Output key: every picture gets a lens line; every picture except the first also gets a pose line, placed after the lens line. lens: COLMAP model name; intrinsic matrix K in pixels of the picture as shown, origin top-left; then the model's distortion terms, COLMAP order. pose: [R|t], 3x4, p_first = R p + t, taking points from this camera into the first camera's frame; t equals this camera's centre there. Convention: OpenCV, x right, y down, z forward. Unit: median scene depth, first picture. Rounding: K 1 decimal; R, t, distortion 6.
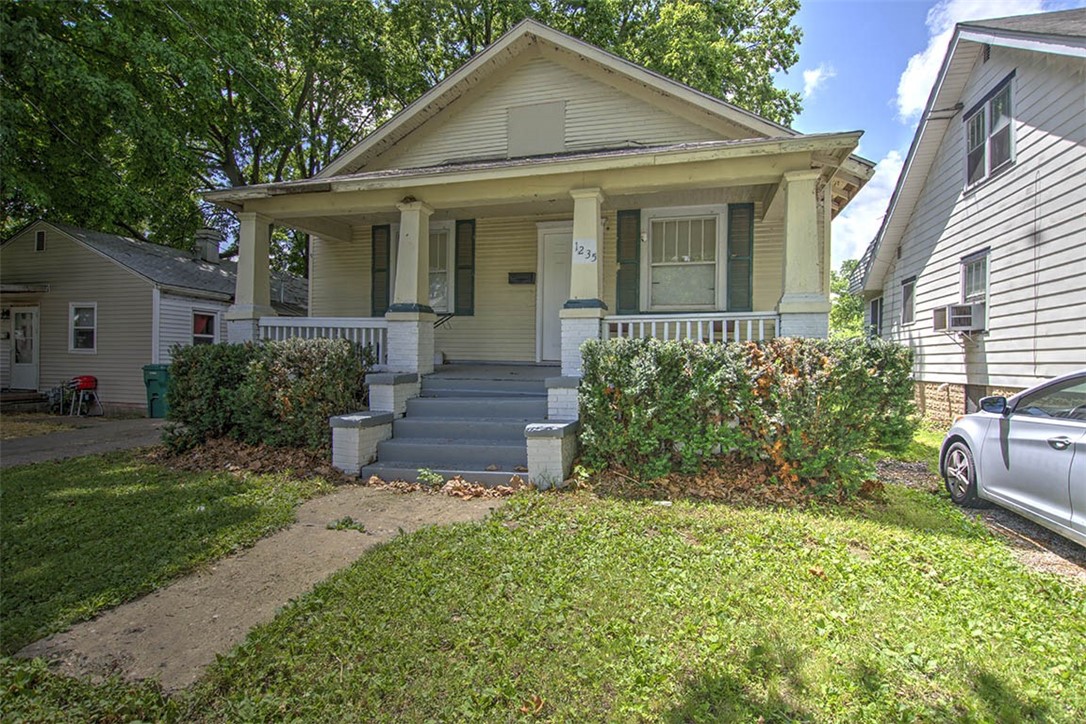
lens RADIAL K [[543.9, 0, 544.7], [0, 543.9, 359.4], [0, 0, 1]] dist [-0.006314, 0.000690]
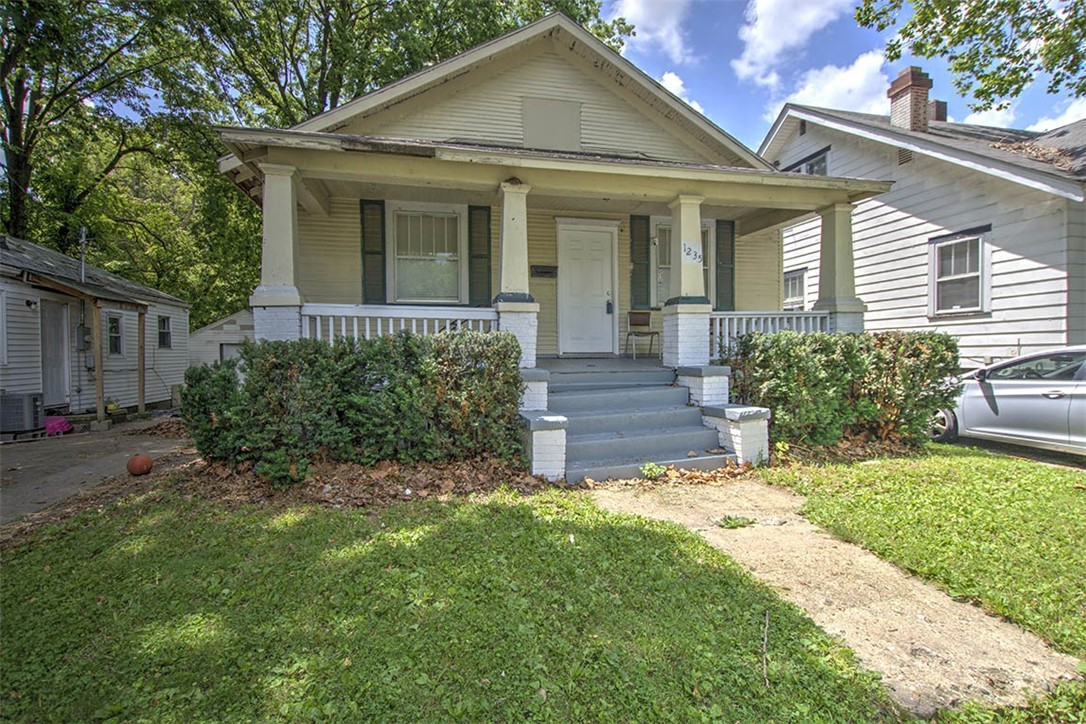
lens RADIAL K [[513.5, 0, 544.9], [0, 513.5, 363.2], [0, 0, 1]] dist [-0.000654, -0.000329]
pose [[0.874452, -0.030325, 0.484164, -0.565765], [0.017811, 0.999378, 0.030427, -0.008912], [-0.484785, -0.017984, 0.874448, 0.182698]]
